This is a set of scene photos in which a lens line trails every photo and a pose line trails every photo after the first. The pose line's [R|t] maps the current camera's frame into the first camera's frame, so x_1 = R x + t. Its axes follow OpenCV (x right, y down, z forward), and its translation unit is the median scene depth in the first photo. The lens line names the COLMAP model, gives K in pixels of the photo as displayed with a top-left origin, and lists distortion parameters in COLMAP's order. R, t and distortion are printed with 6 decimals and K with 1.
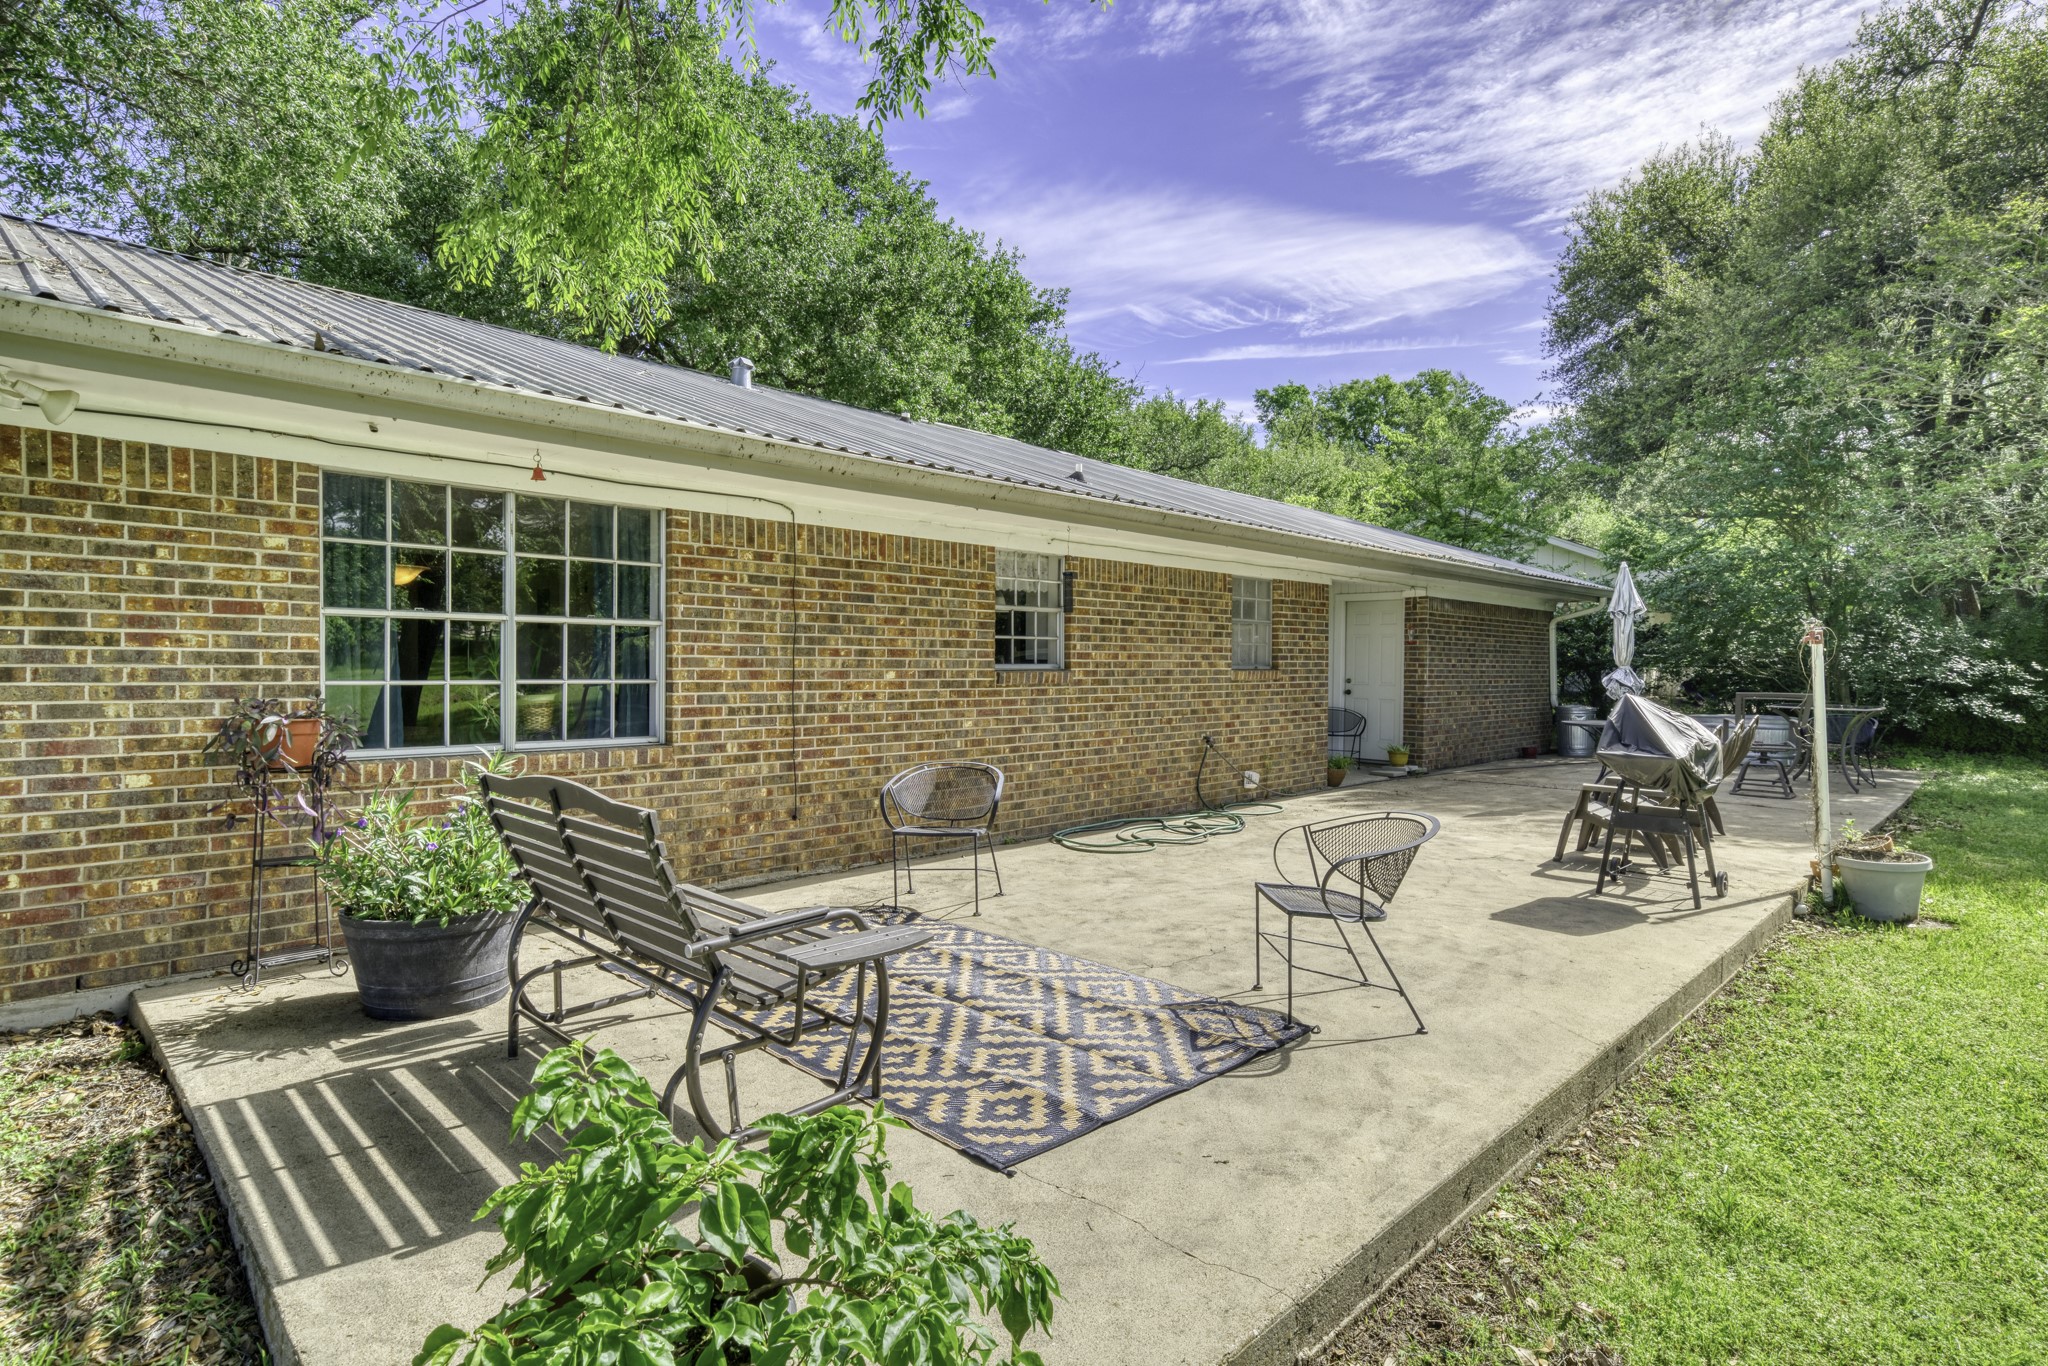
lens RADIAL K [[1036.9, 0, 1023.7], [0, 1036.9, 675.6], [0, 0, 1]] dist [-0.000044, -0.000002]
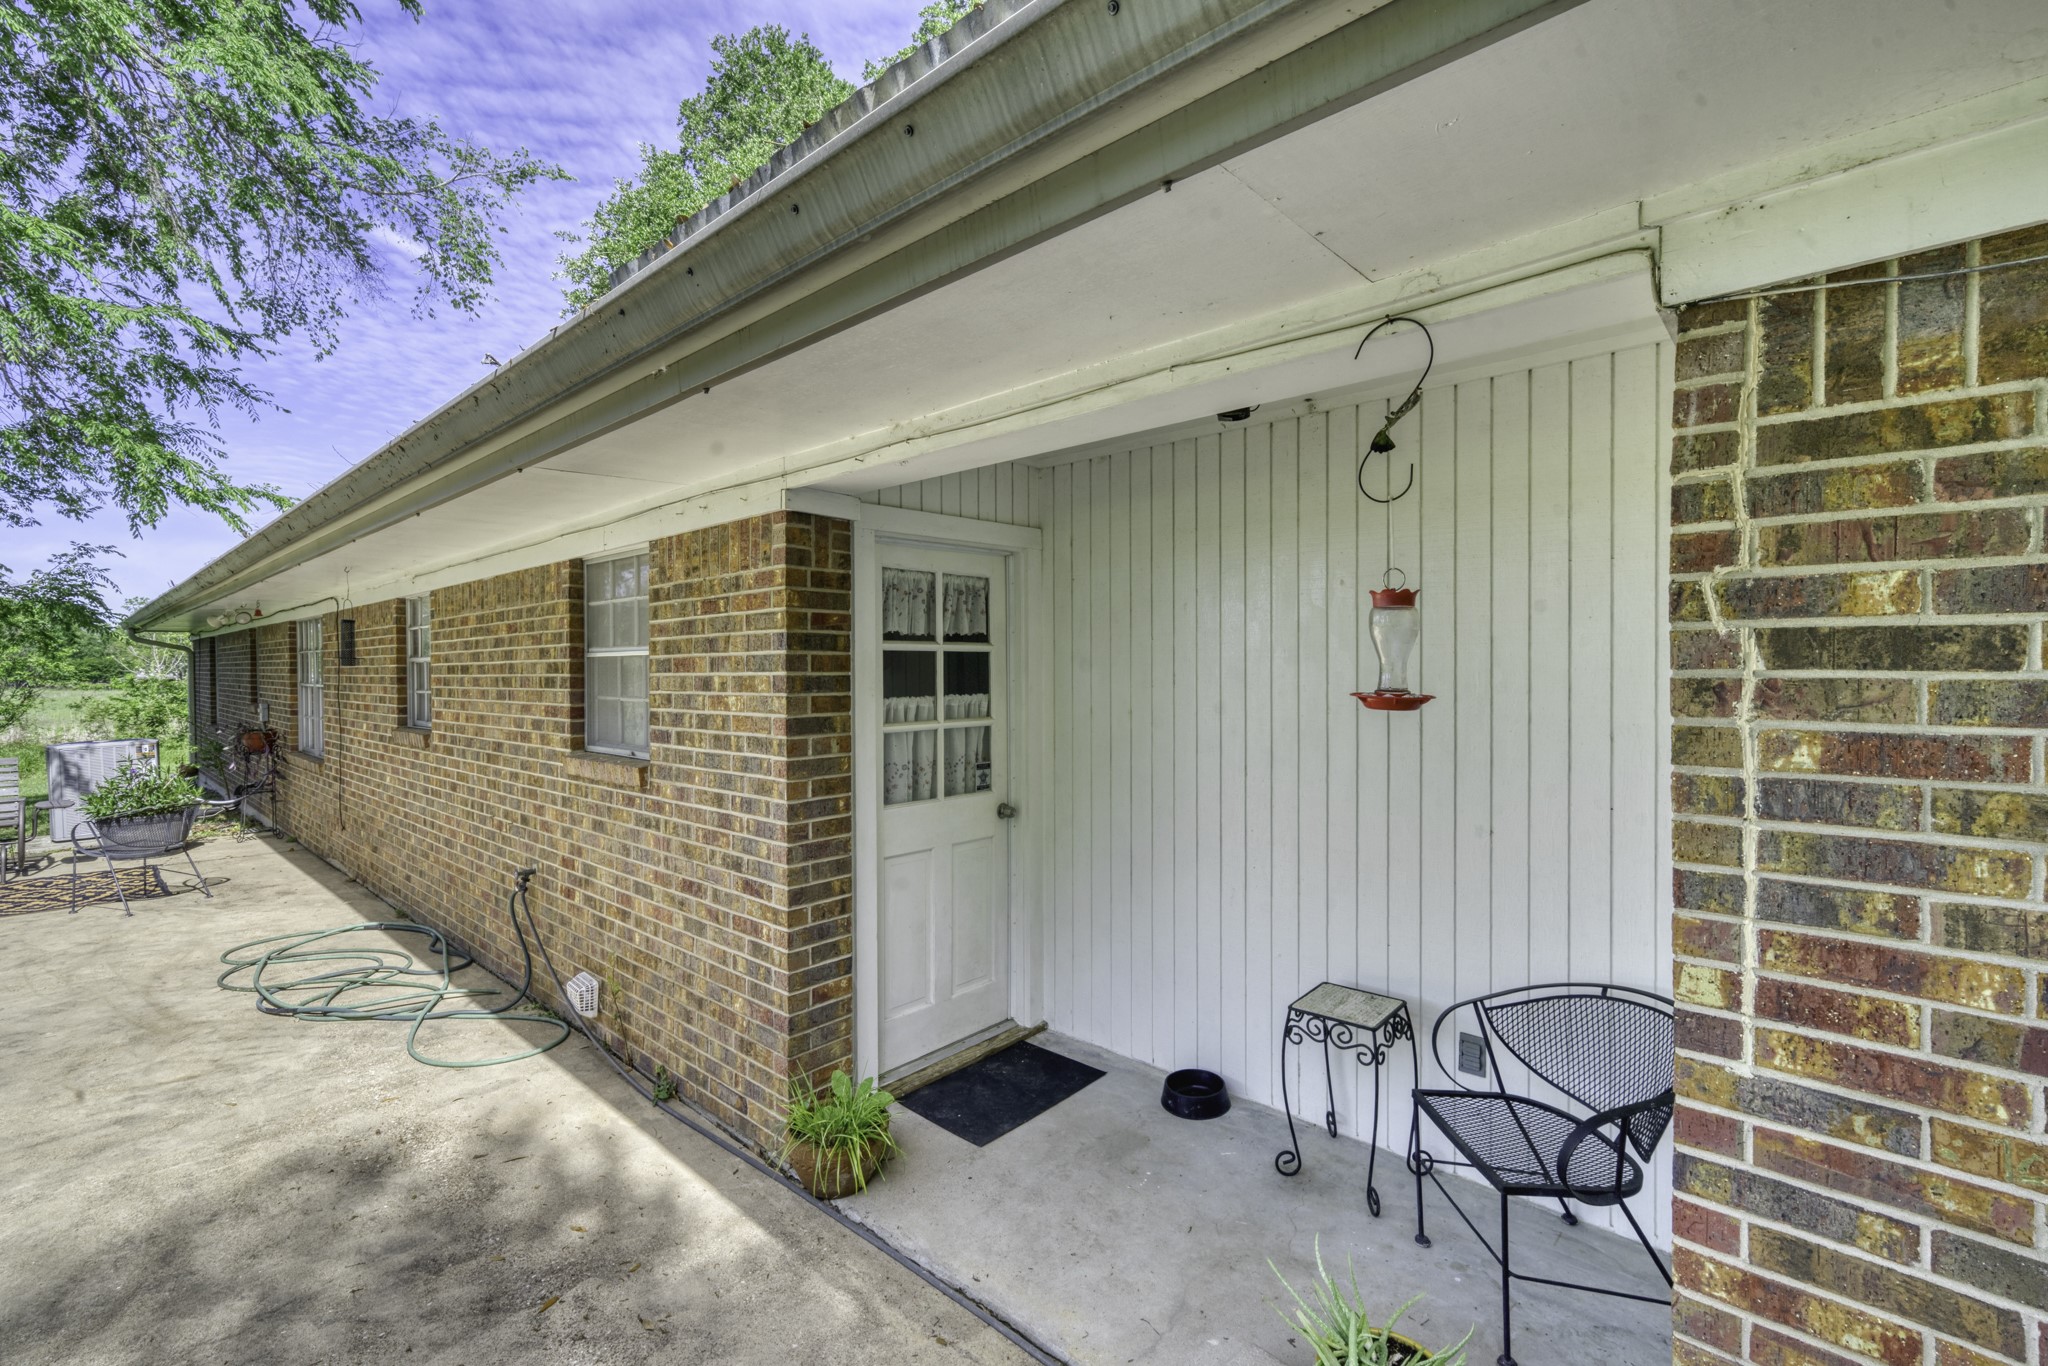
lens RADIAL K [[909.3, 0, 1023.2], [0, 909.3, 673.0], [0, 0, 1]] dist [0.000047, 0.000001]
pose [[0.041373, 0.017999, -0.998982, 0.585362], [0.002013, 0.999834, 0.018098, -0.045843], [0.999142, -0.002760, 0.041330, 1.096609]]
